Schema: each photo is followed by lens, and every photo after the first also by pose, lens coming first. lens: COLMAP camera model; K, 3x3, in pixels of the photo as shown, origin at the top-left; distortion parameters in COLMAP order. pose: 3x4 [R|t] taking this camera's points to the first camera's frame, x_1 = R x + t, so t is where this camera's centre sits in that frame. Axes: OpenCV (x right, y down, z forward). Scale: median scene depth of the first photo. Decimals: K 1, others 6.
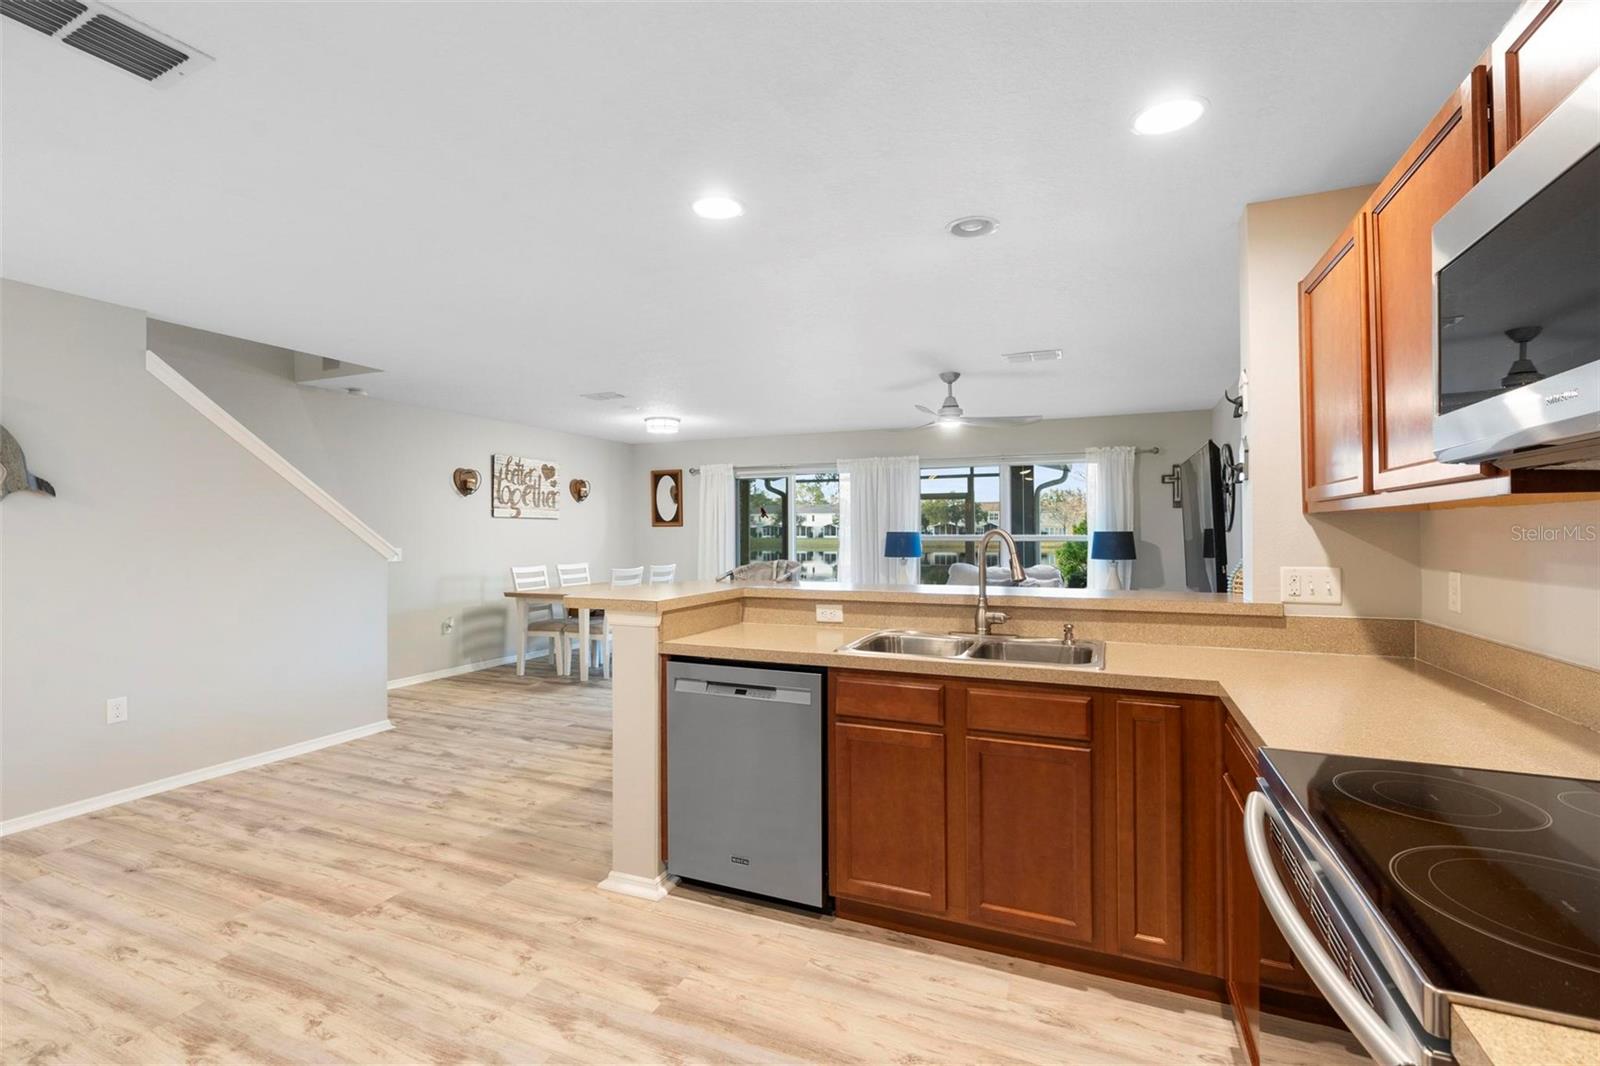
lens RADIAL K [[724.3, 0, 801.2], [0, 724.3, 518.3], [0, 0, 1]] dist [-0.003617, 0.000460]
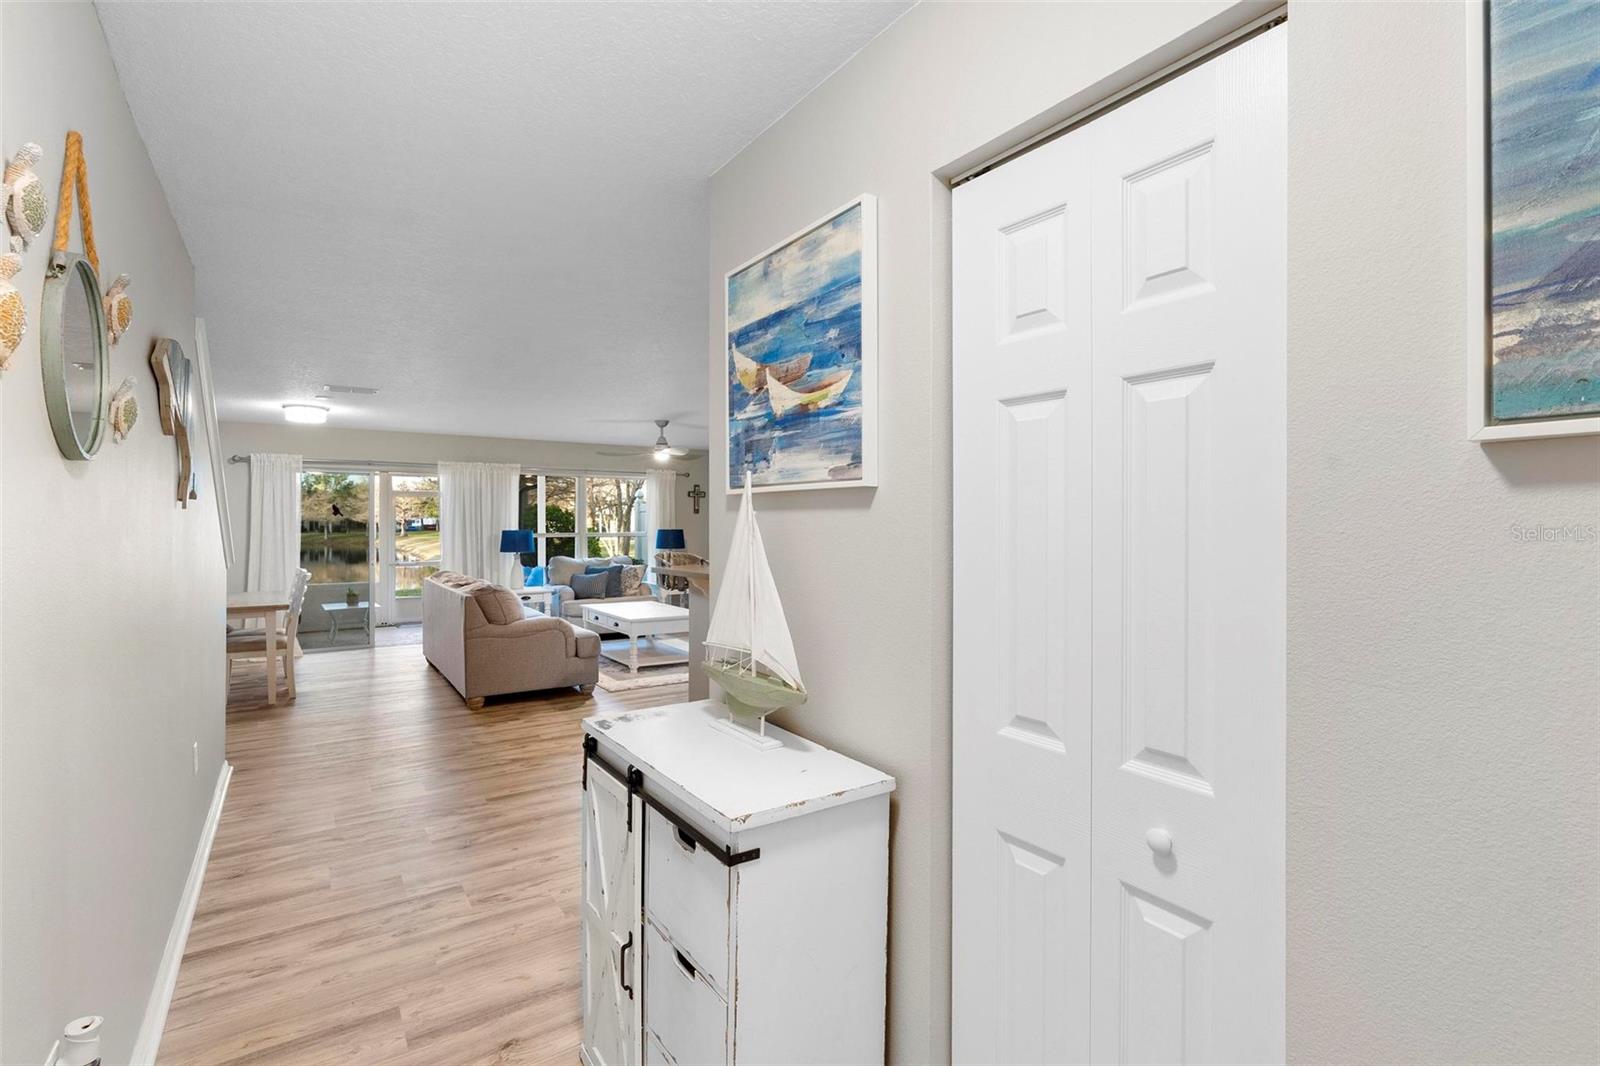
lens RADIAL K [[737.4, 0, 798.3], [0, 737.4, 523.8], [0, 0, 1]] dist [-0.000803, 0.000122]
pose [[0.539244, 0.000620, 0.842150, -0.869181], [-0.014938, 0.999849, 0.008829, -0.012758], [-0.842017, -0.017341, 0.539172, -0.015165]]
